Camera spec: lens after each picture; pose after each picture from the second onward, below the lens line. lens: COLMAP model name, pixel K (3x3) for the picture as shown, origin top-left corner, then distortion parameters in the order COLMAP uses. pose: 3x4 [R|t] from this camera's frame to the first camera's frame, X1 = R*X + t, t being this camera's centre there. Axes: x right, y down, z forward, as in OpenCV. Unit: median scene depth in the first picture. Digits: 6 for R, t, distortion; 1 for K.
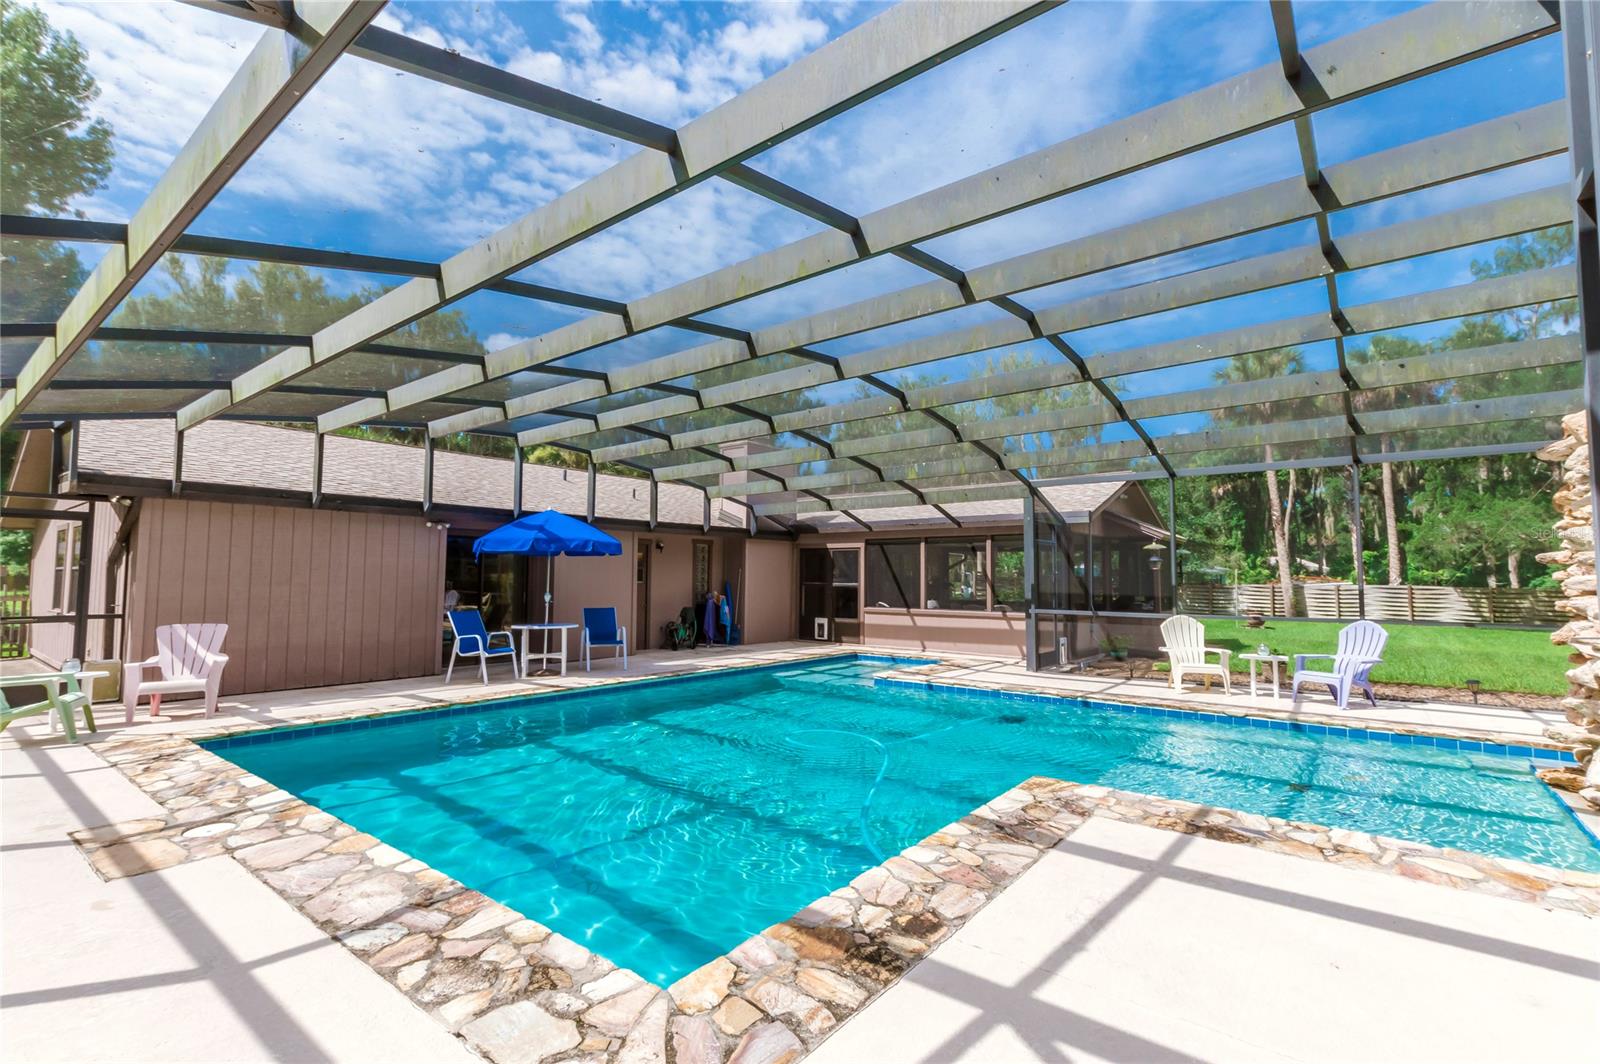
lens RADIAL K [[705.3, 0, 786.9], [0, 705.3, 531.1], [0, 0, 1]] dist [0.003169, 0.000715]
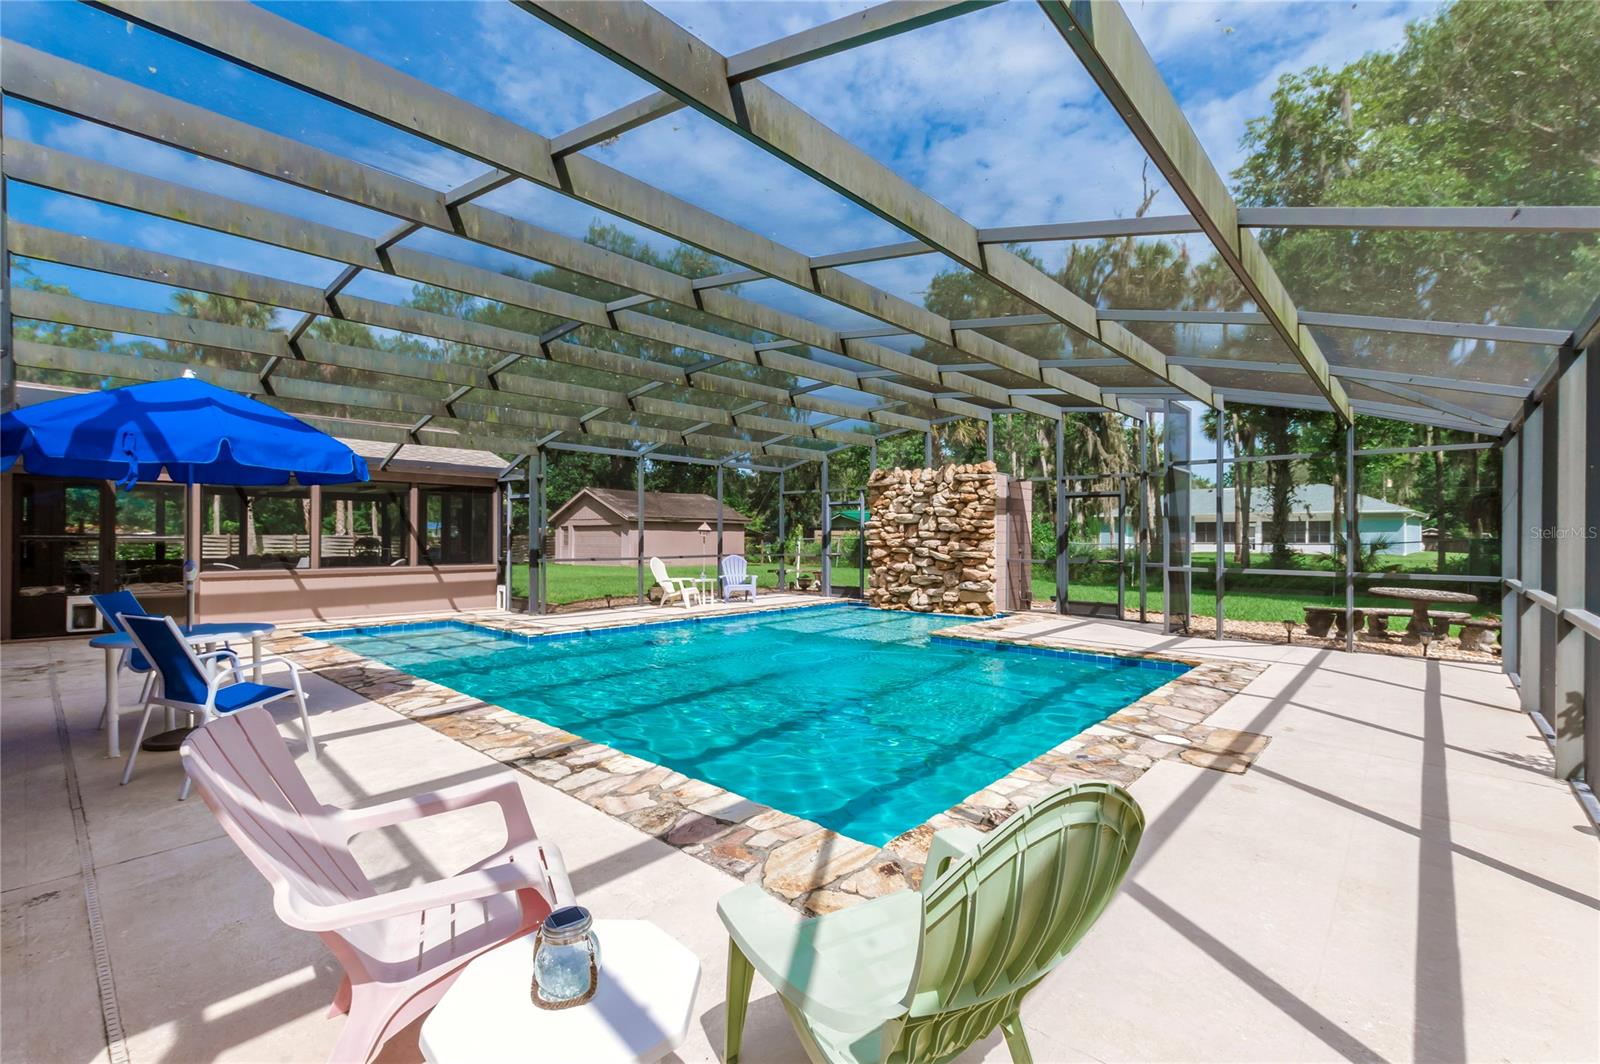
lens RADIAL K [[705.3, 0, 785.8], [0, 705.3, 534.3], [0, 0, 1]] dist [0.003169, 0.000715]
pose [[0.073683, -0.001206, 0.997281, -0.780278], [-0.071953, 0.997387, 0.006522, 0.042608], [-0.994683, -0.072237, 0.073403, 0.601006]]
